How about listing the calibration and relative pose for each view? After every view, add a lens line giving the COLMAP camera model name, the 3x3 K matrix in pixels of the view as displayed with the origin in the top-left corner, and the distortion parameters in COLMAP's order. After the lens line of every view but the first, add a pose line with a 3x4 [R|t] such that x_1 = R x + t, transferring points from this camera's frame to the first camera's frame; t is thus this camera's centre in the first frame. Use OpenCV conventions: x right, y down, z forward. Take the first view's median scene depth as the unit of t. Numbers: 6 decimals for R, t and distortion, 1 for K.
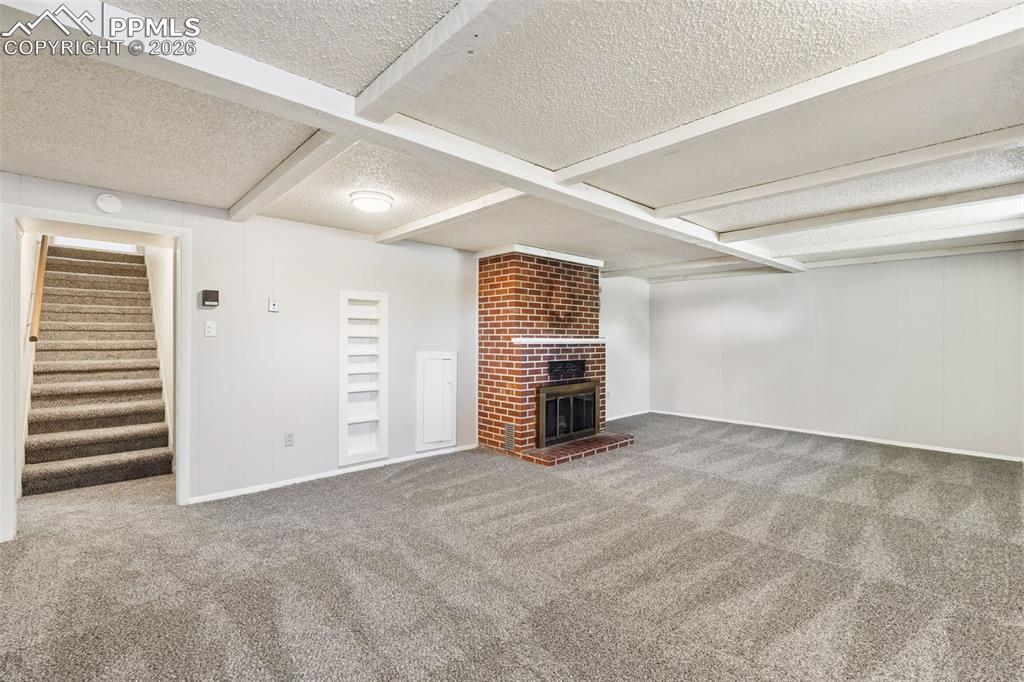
lens RADIAL K [[457.8, 0, 506.0], [0, 457.8, 338.8], [0, 0, 1]] dist [0.003378, 0.000438]
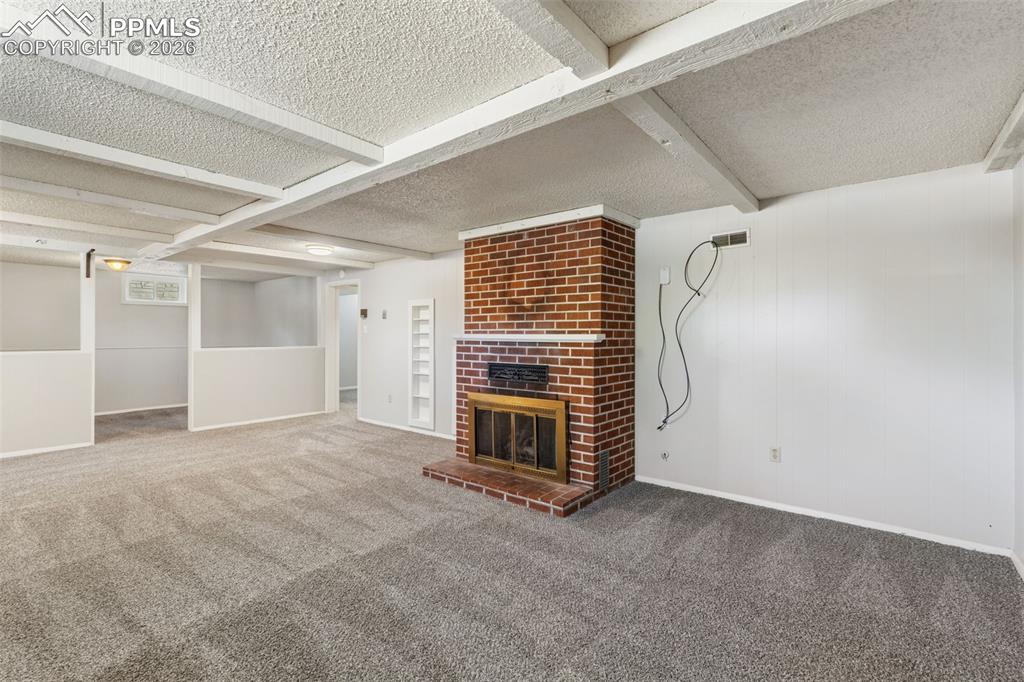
lens RADIAL K [[457.8, 0, 508.9], [0, 457.8, 337.9], [0, 0, 1]] dist [0.003378, 0.000438]
pose [[0.136154, -0.005488, -0.990672, 0.883756], [-0.012953, 0.999889, -0.007319, 0.011042], [0.990603, 0.013829, 0.136068, 0.905194]]
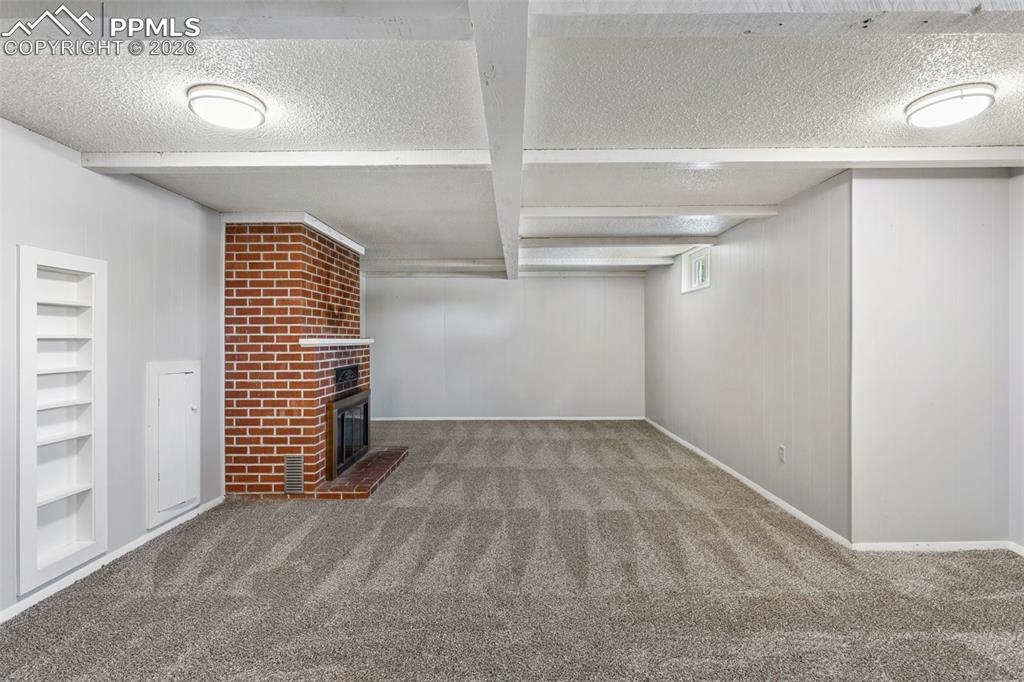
lens RADIAL K [[502.3, 0, 512.7], [0, 502.3, 336.6], [0, 0, 1]] dist [-0.001102, 0.001395]
pose [[0.680906, -0.004223, 0.732359, -0.323377], [0.007314, 0.999973, -0.001035, -0.001888], [-0.732334, 0.006061, 0.680918, 0.182956]]
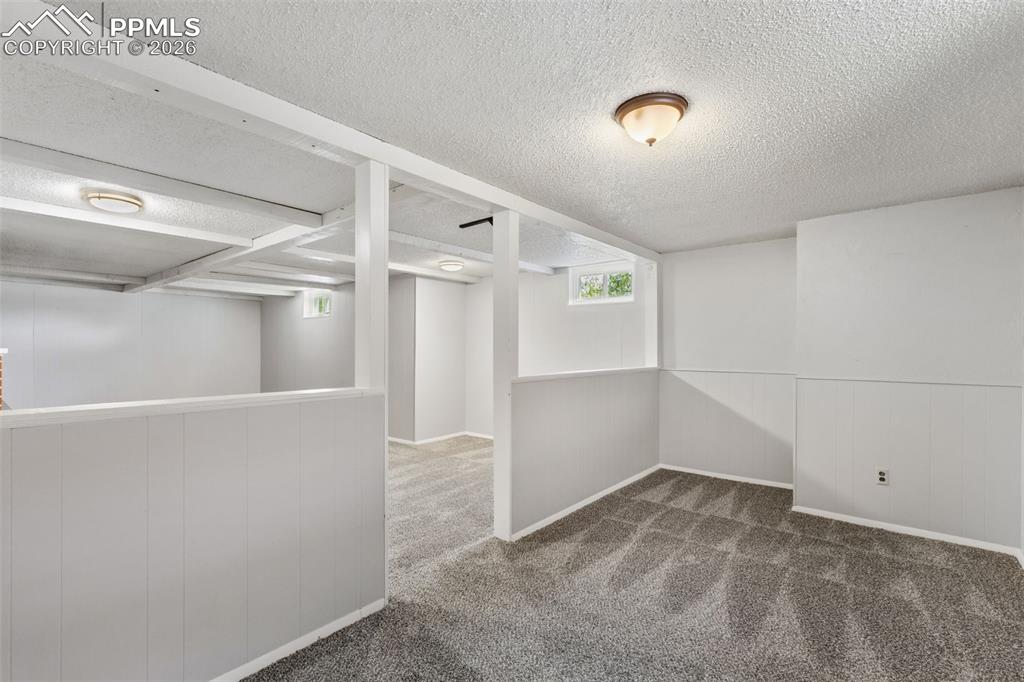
lens RADIAL K [[457.8, 0, 514.5], [0, 457.8, 347.9], [0, 0, 1]] dist [0.003378, 0.000438]
pose [[-0.137712, -0.000931, 0.990472, -0.817709], [-0.000247, 1.000000, 0.000906, -0.002755], [-0.990472, -0.000120, -0.137712, 0.201787]]
